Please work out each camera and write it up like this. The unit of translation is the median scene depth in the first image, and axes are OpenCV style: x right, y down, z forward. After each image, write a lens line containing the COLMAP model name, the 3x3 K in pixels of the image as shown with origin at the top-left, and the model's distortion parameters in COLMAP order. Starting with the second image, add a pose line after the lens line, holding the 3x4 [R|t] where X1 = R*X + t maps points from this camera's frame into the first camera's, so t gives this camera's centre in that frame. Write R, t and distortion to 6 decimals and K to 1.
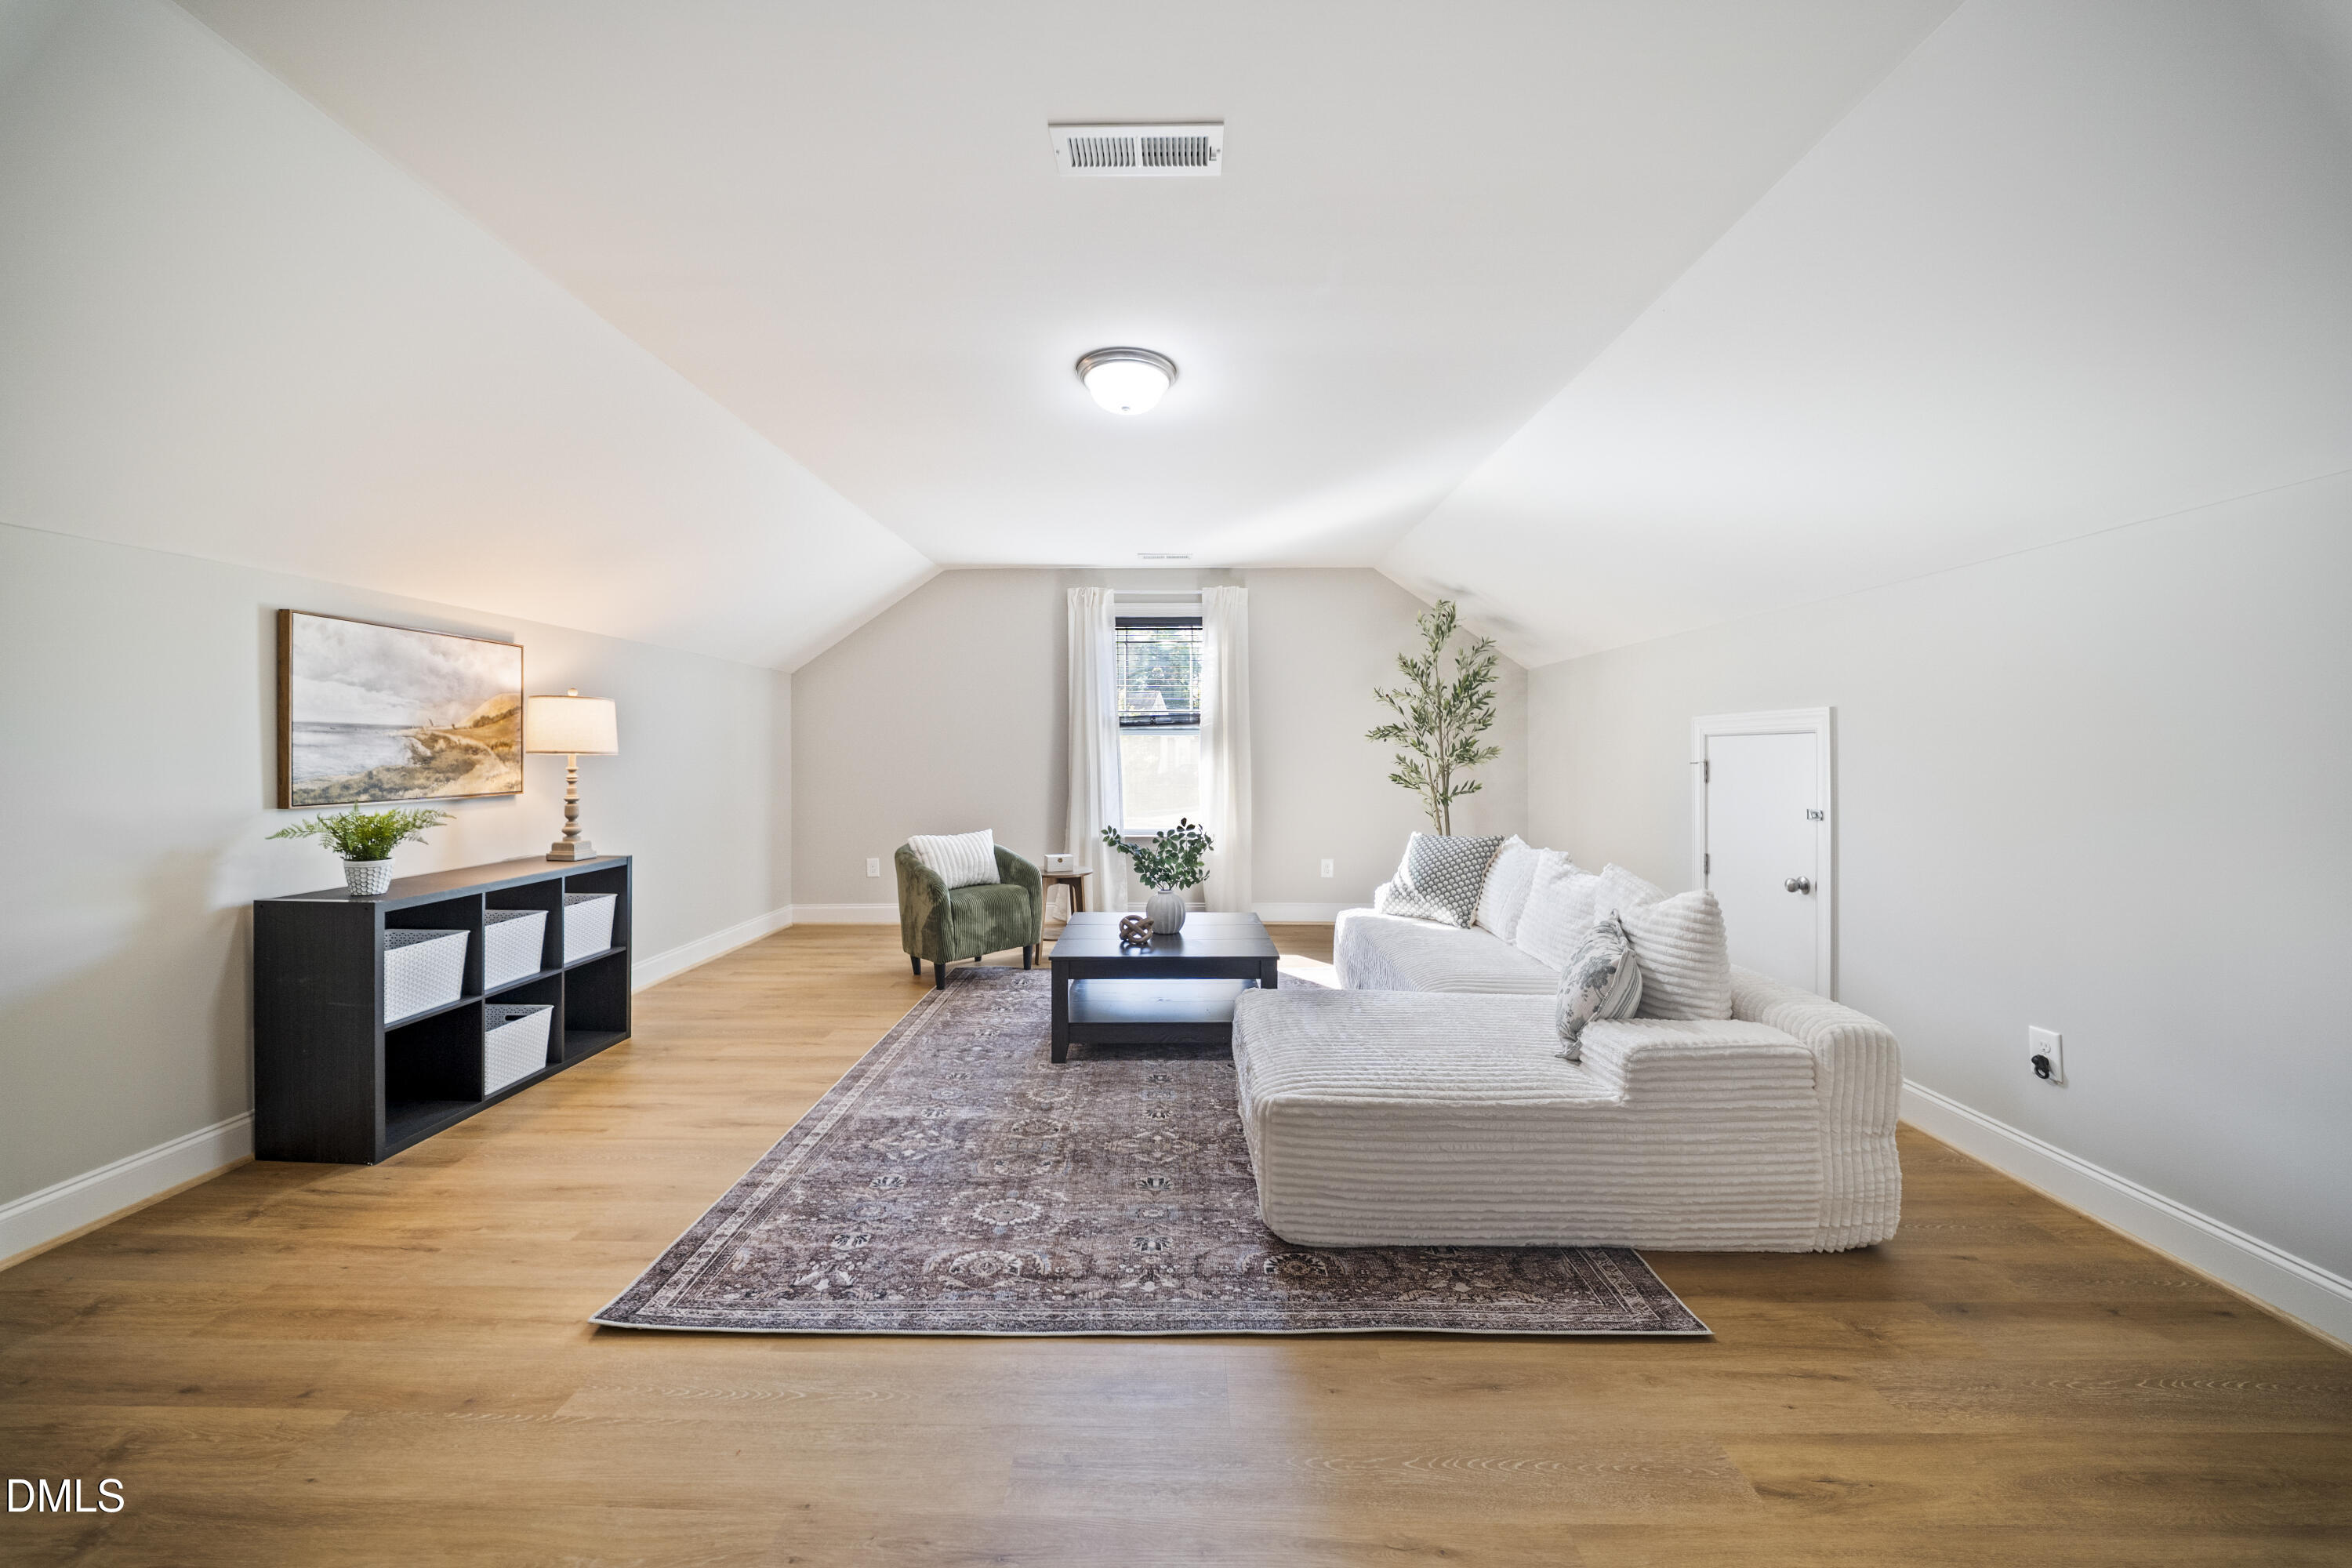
lens RADIAL K [[809.3, 0, 1174.1], [0, 809.3, 749.3], [0, 0, 1]] dist [0.014926, -0.008533]
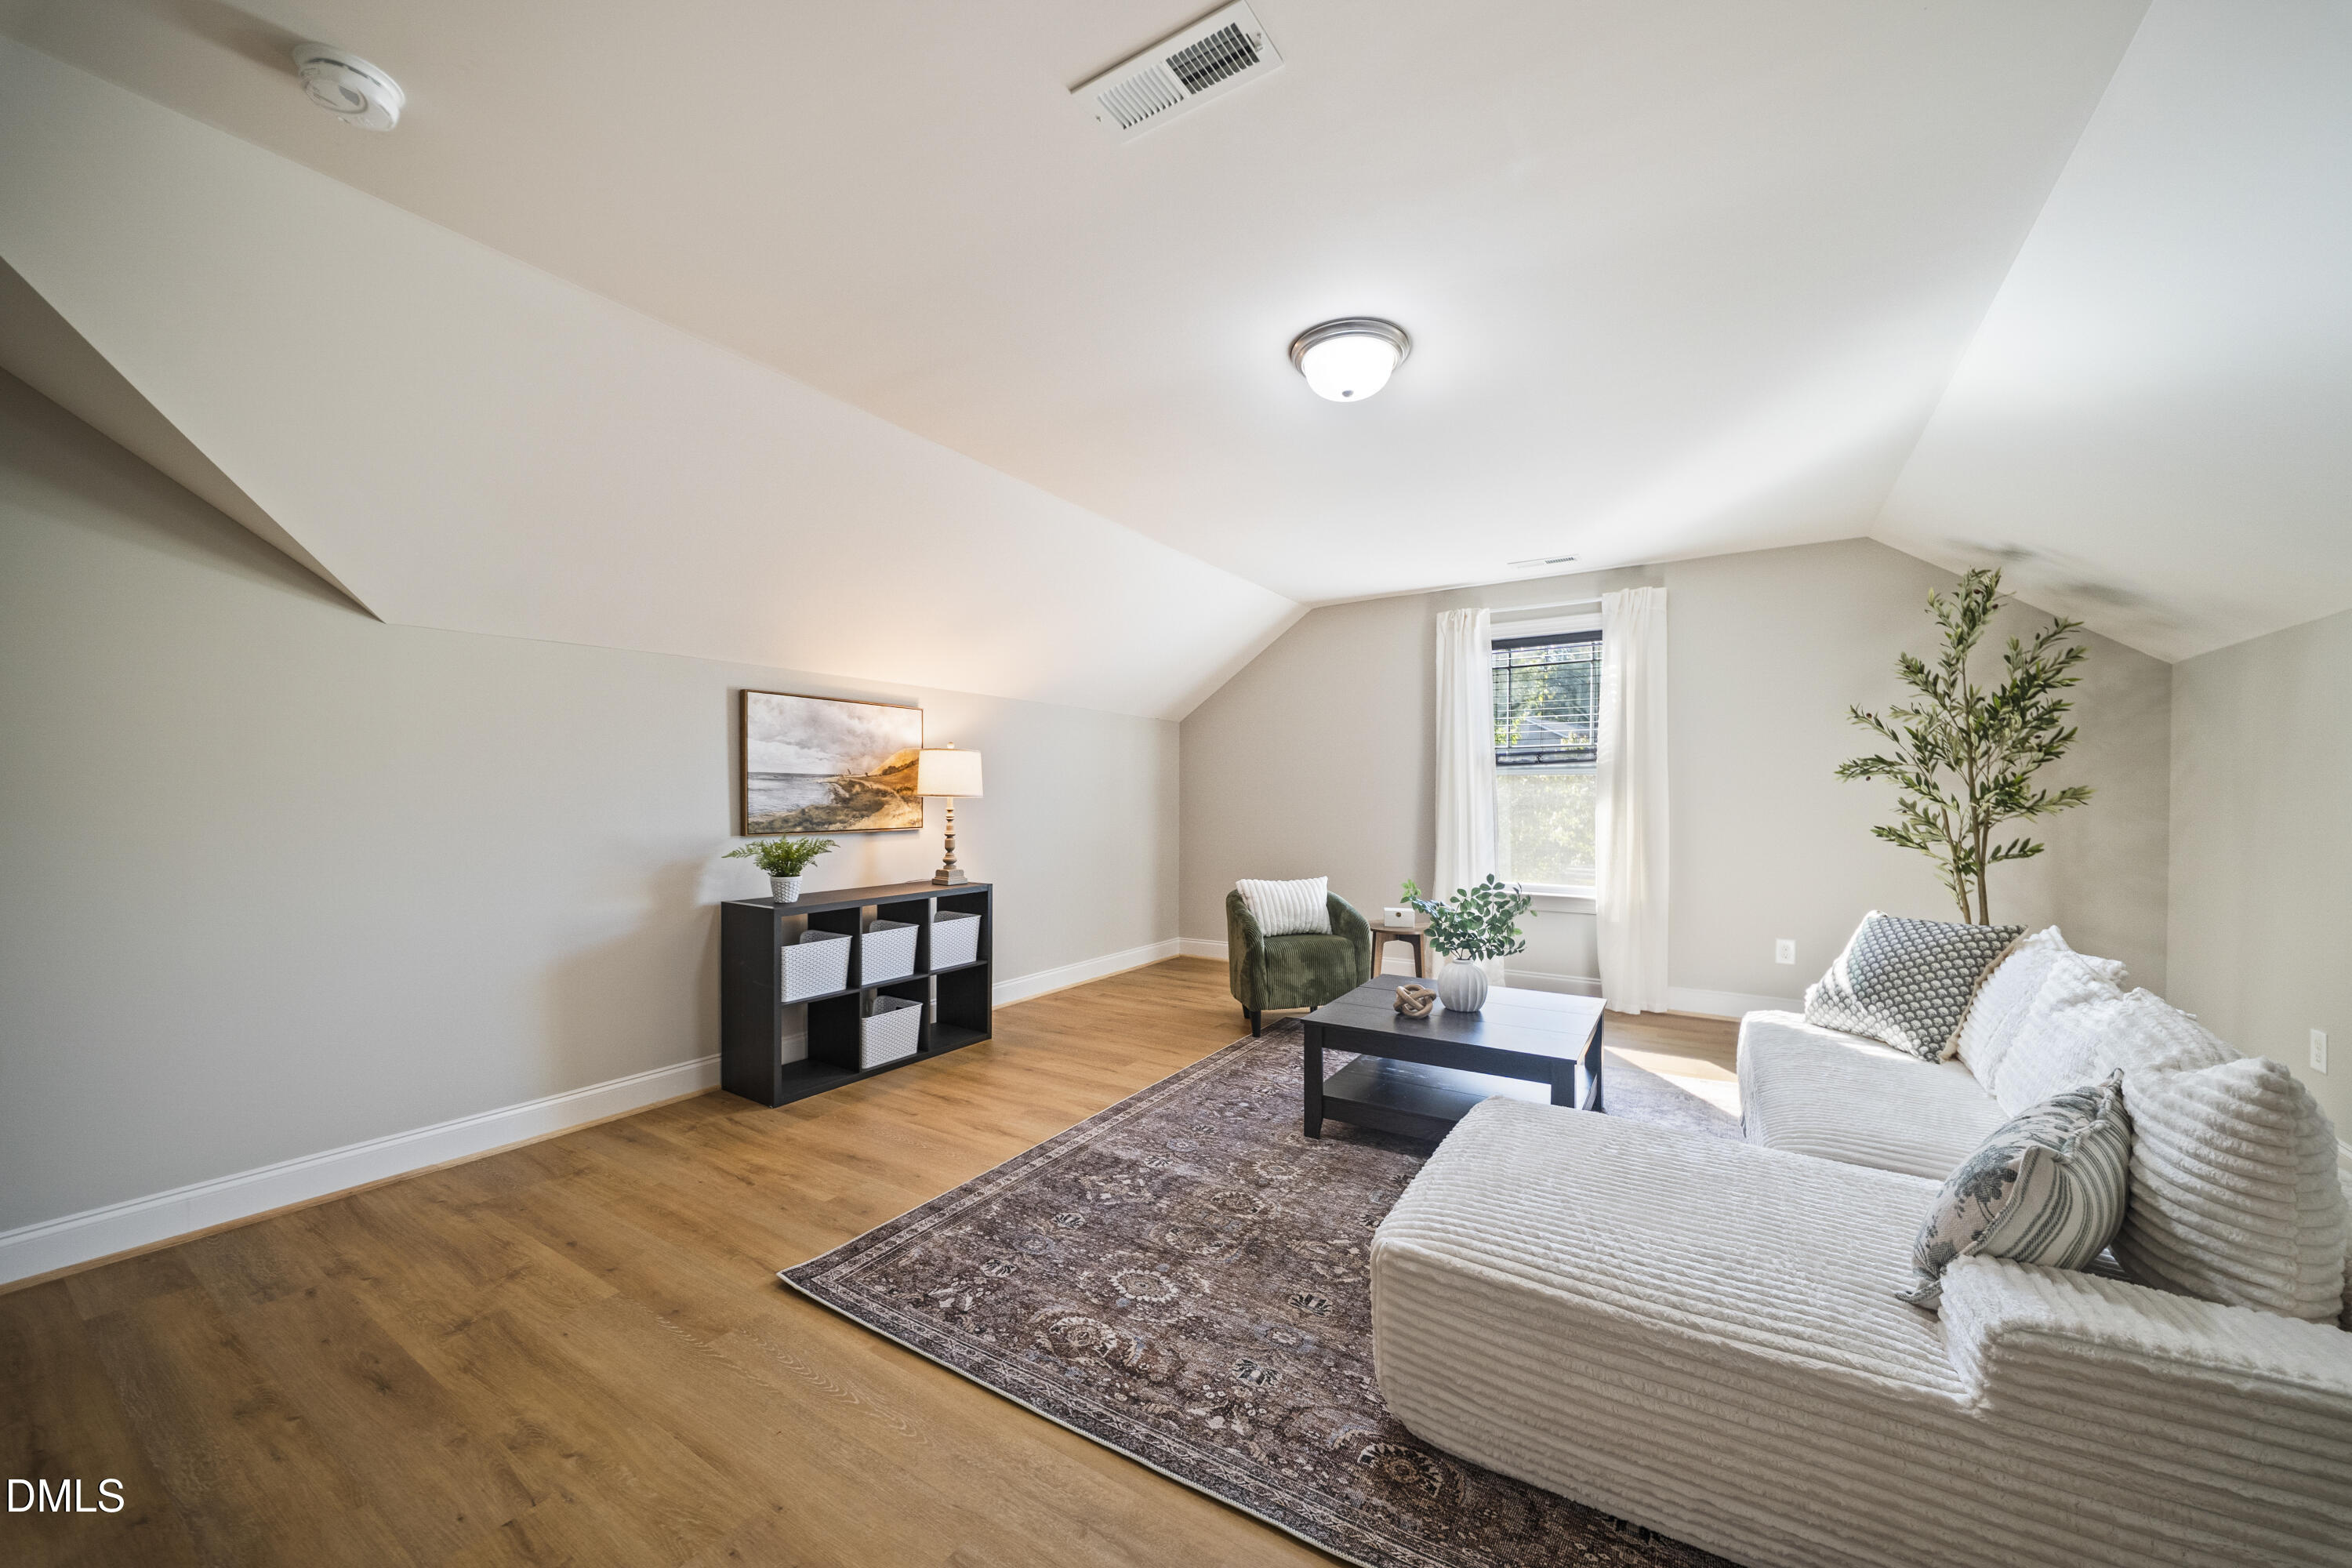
lens RADIAL K [[833.5, 0, 1181.0], [0, 833.5, 804.4], [0, 0, 1]] dist [0.013495, -0.009583]
pose [[0.866224, 0.006023, -0.499620, 0.208668], [0.001109, 0.999902, 0.013976, 0.000693], [0.499655, -0.012660, 0.866132, 0.129305]]
